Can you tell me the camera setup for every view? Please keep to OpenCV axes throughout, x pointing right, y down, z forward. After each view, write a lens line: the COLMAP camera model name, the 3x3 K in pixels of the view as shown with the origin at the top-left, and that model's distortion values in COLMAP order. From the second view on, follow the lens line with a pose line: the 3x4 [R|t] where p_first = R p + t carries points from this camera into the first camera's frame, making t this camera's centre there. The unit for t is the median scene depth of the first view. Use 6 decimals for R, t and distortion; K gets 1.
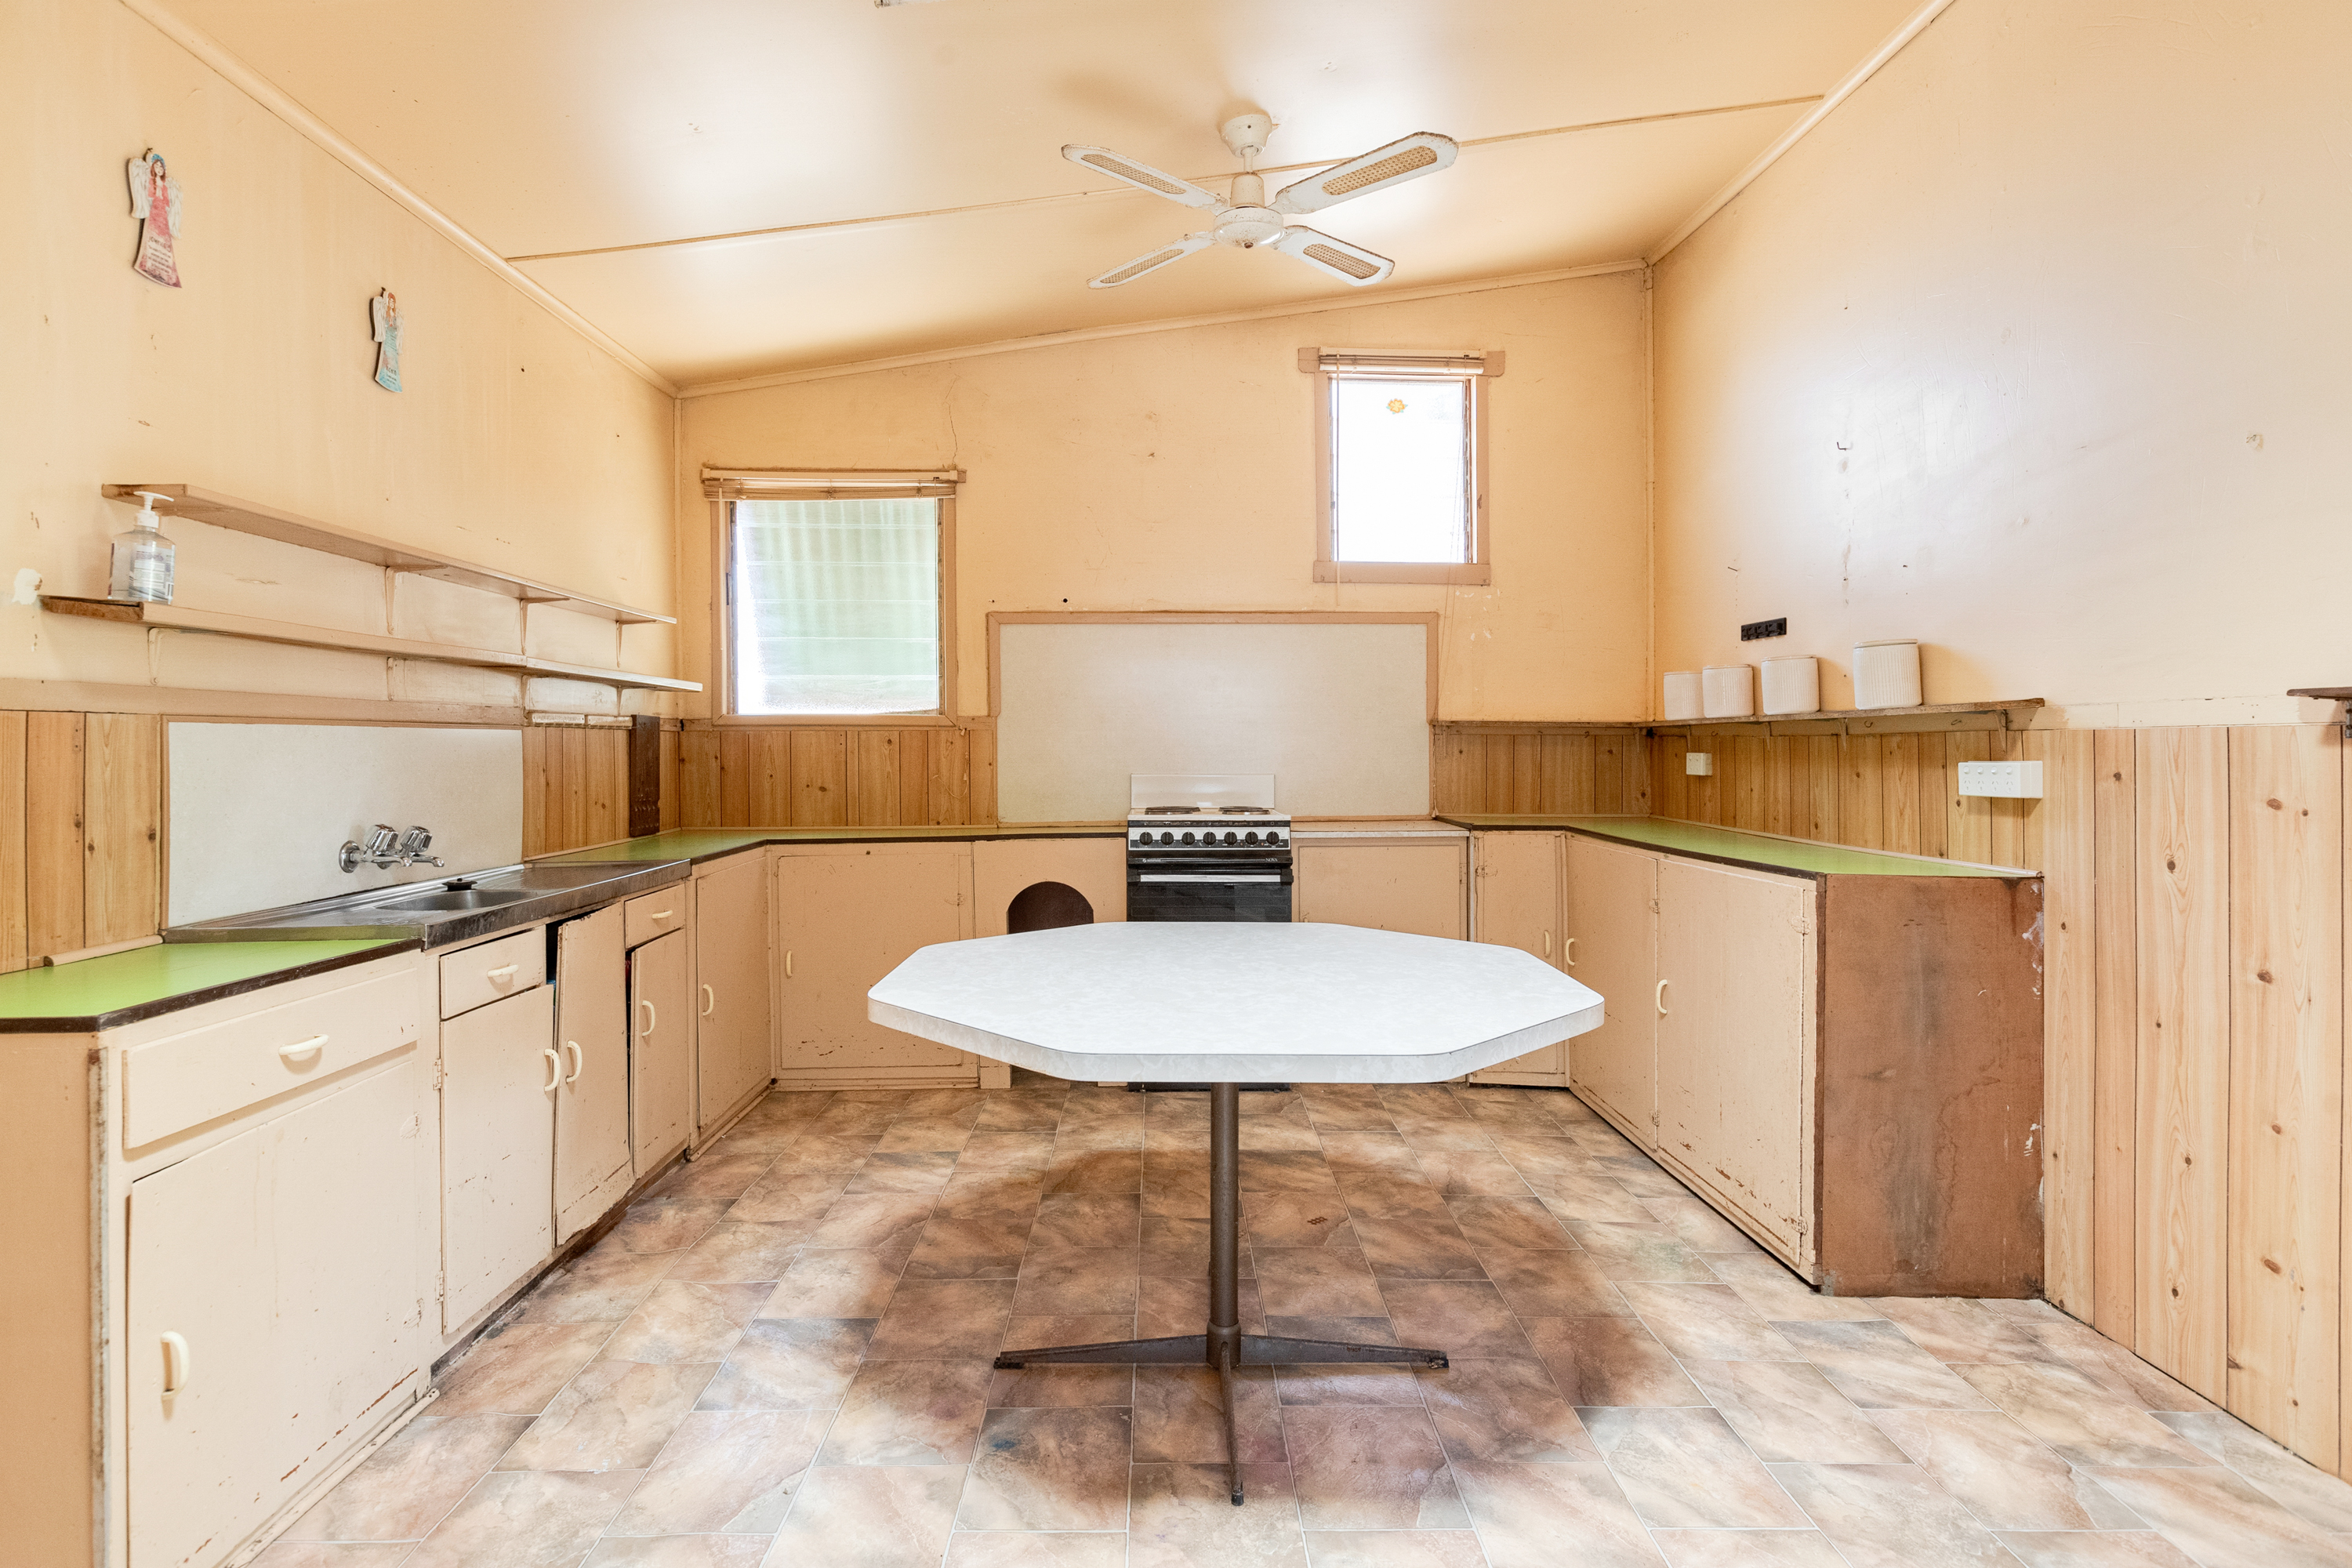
lens RADIAL K [[1113.2, 0, 1174.0], [0, 1113.2, 743.4], [0, 0, 1]] dist [0.001155, -0.000190]
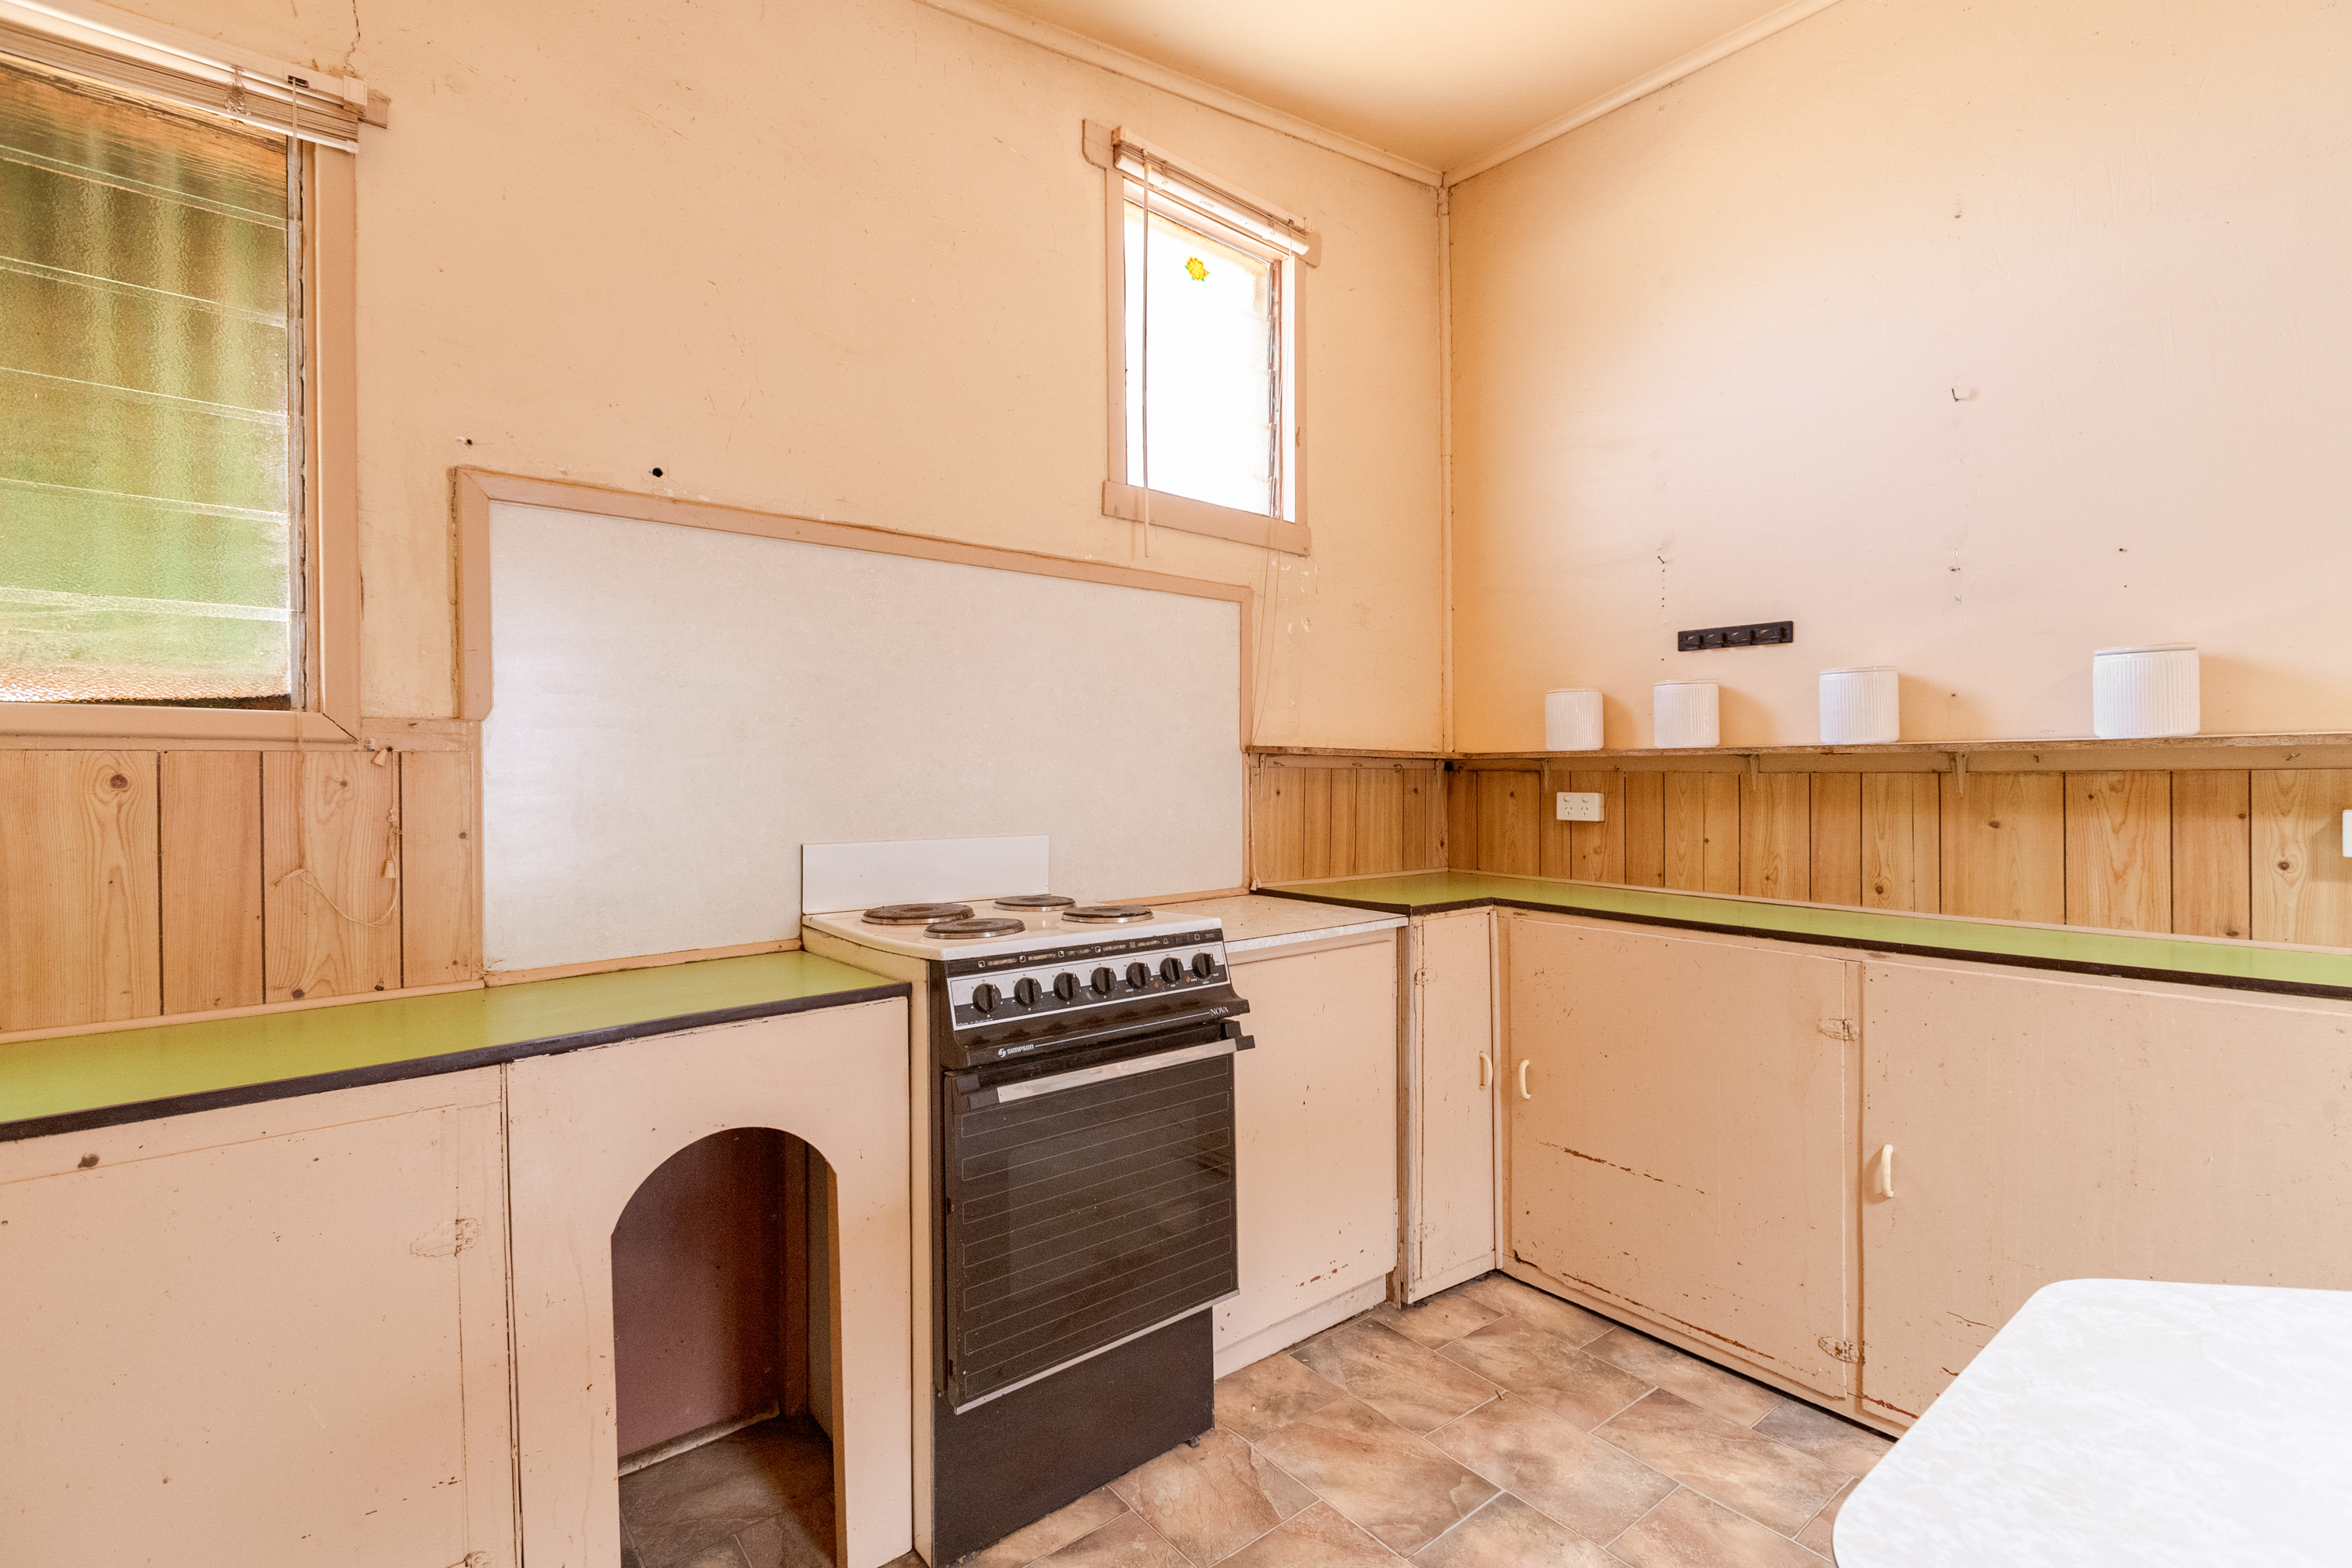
lens RADIAL K [[1036.6, 0, 1172.4], [0, 1036.6, 771.9], [0, 0, 1]] dist [0.002600, -0.000079]
pose [[0.800594, 0.001553, 0.599205, -0.186249], [-0.000822, 0.999999, -0.001494, -0.004381], [-0.599207, 0.000703, 0.800594, 0.538905]]
